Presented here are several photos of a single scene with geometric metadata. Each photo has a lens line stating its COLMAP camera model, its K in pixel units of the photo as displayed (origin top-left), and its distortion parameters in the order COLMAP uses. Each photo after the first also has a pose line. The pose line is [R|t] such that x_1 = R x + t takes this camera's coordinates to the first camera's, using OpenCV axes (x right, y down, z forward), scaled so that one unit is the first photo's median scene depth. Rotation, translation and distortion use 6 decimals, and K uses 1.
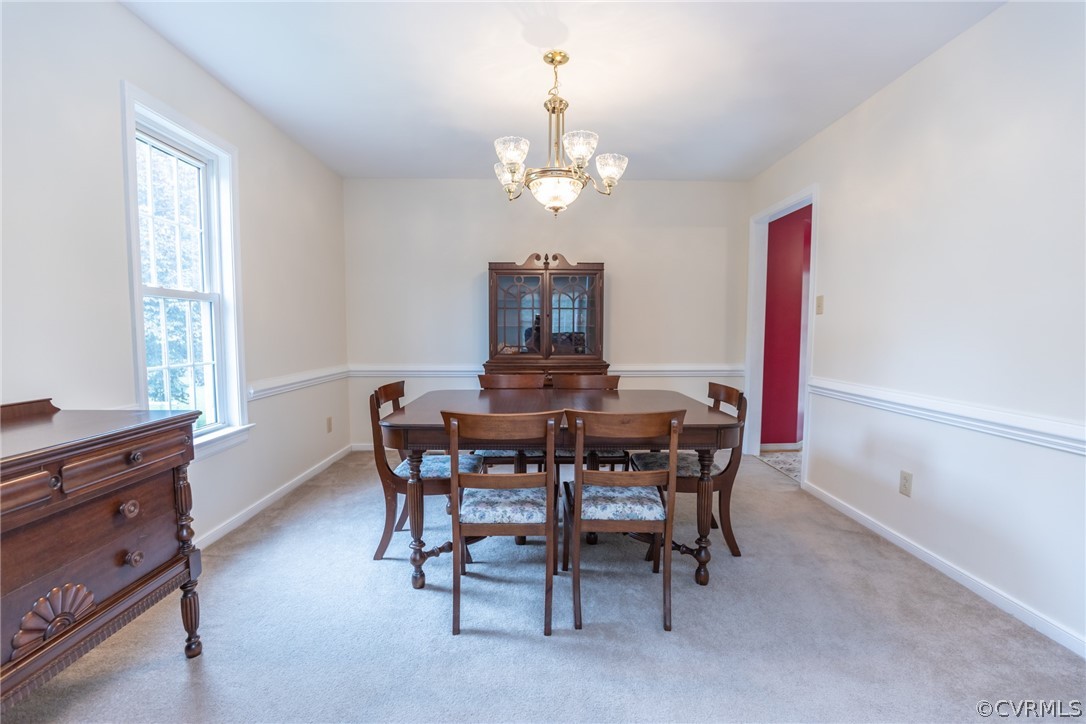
lens RADIAL K [[489.4, 0, 543.0], [0, 489.4, 362.0], [0, 0, 1]] dist [-0.047688, 0.008575]
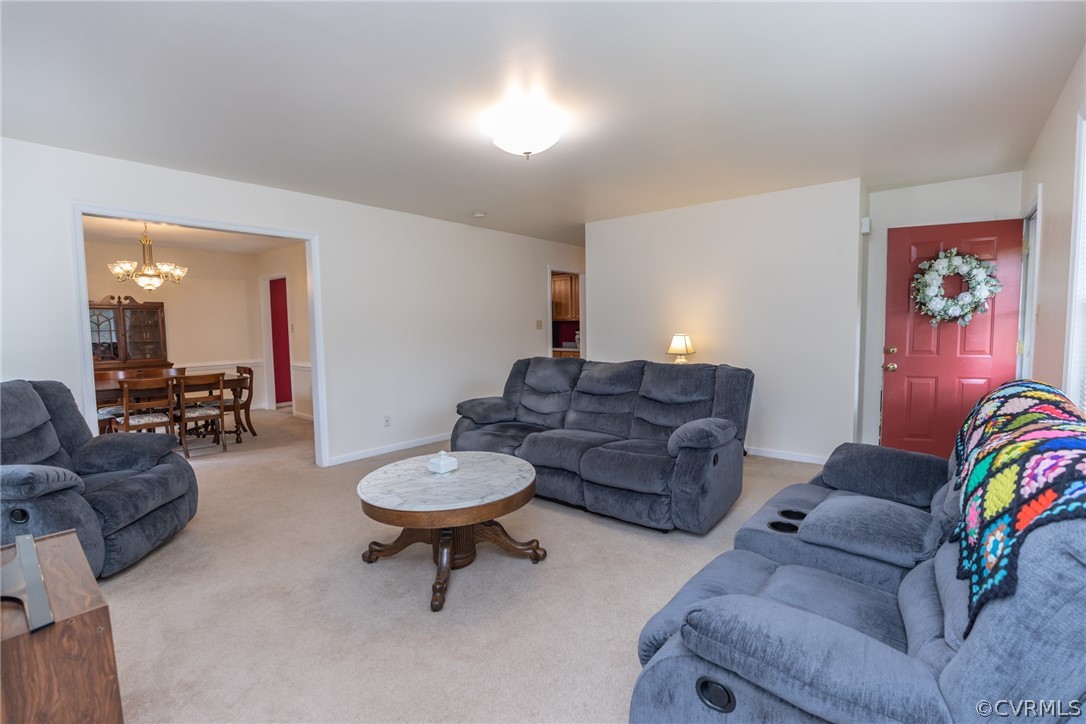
lens RADIAL K [[489.4, 0, 543.0], [0, 489.4, 362.0], [0, 0, 1]] dist [-0.047688, 0.008575]
pose [[0.640876, -0.067333, 0.764686, -0.358217], [0.064478, 0.997347, 0.033781, 0.030574], [-0.764932, 0.027656, 0.643517, -1.211533]]
